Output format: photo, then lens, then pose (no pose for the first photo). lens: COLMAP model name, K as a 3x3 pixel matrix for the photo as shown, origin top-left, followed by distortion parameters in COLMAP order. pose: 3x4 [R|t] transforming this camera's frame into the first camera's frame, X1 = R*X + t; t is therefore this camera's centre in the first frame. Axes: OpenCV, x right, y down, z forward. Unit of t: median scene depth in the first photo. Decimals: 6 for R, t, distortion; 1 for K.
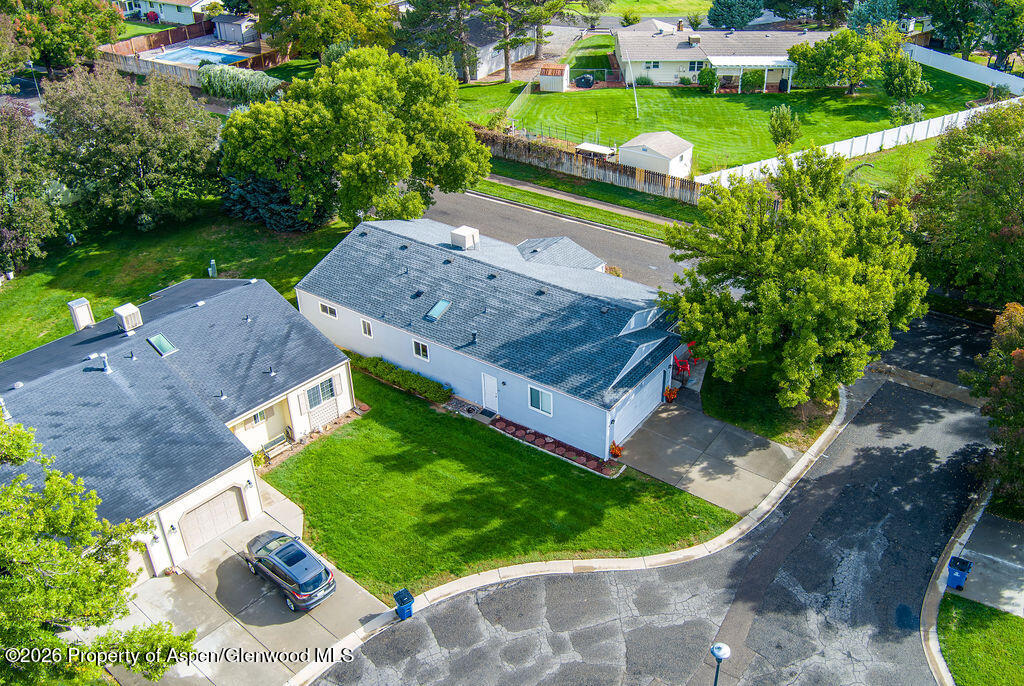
lens RADIAL K [[899.6, 0, 542.0], [0, 899.6, 343.3], [0, 0, 1]] dist [-0.050779, -0.001256]
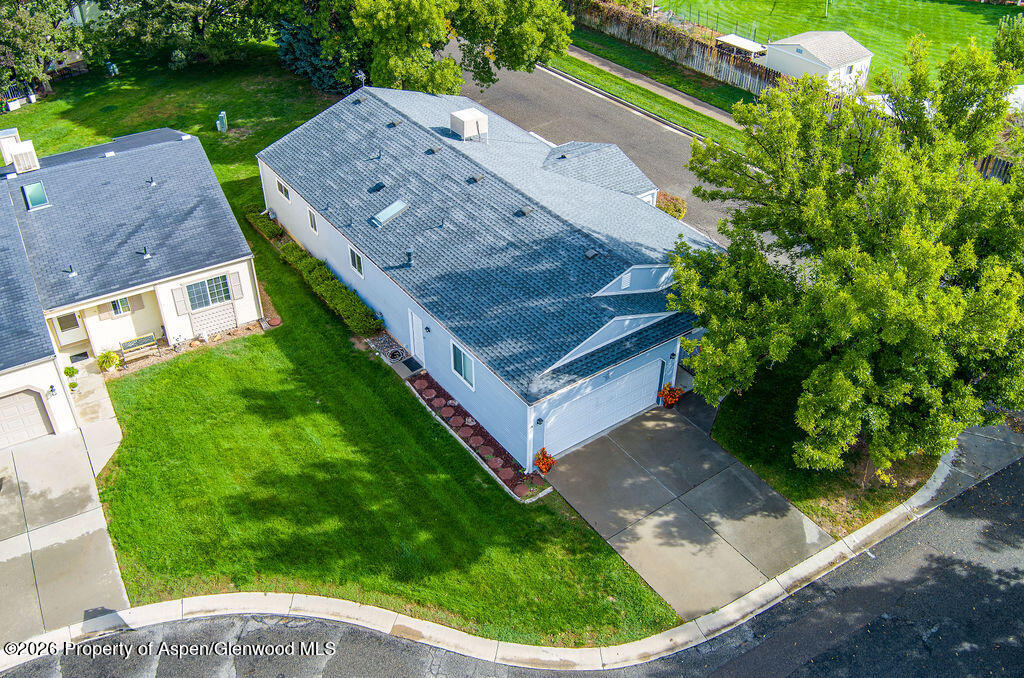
lens RADIAL K [[918.3, 0, 486.6], [0, 918.3, 316.1], [0, 0, 1]] dist [-0.068525, 0.016073]
pose [[0.935588, 0.204352, -0.287951, 0.205214], [-0.183369, 0.978111, 0.098356, -0.045065], [0.301748, -0.039219, 0.952581, 0.318676]]
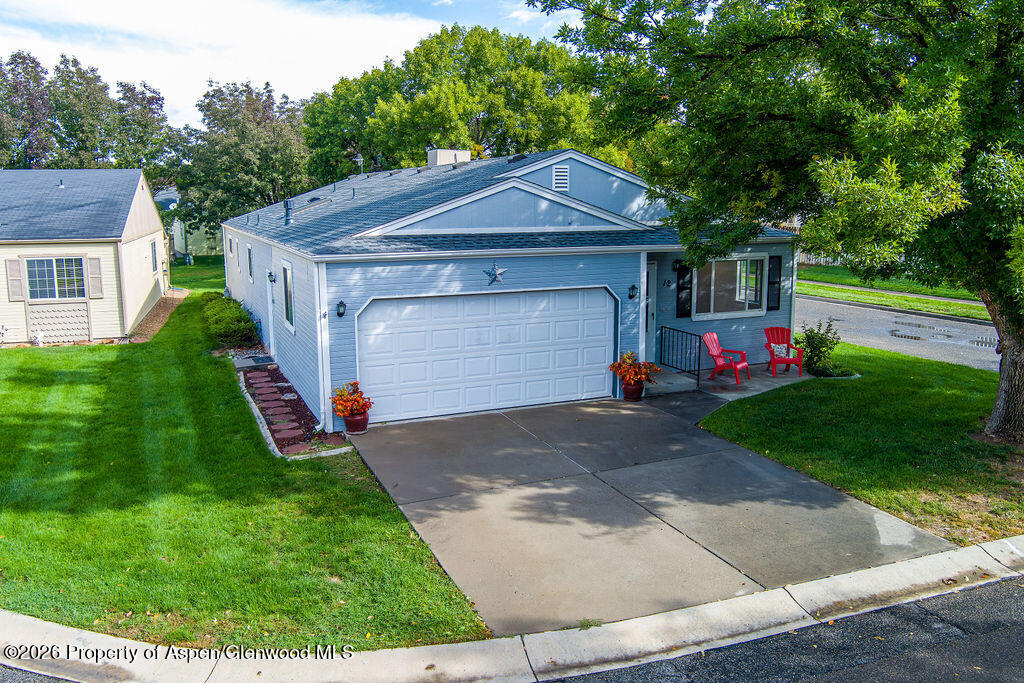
lens RADIAL K [[821.4, 0, 512.0], [0, 821.4, 341.5], [0, 0, 1]] dist [-0.049883, 0.002325]
pose [[0.848880, 0.091979, -0.520522, 0.285371], [-0.275660, 0.917264, -0.287467, 0.162131], [0.451015, 0.387512, 0.804002, 0.715062]]
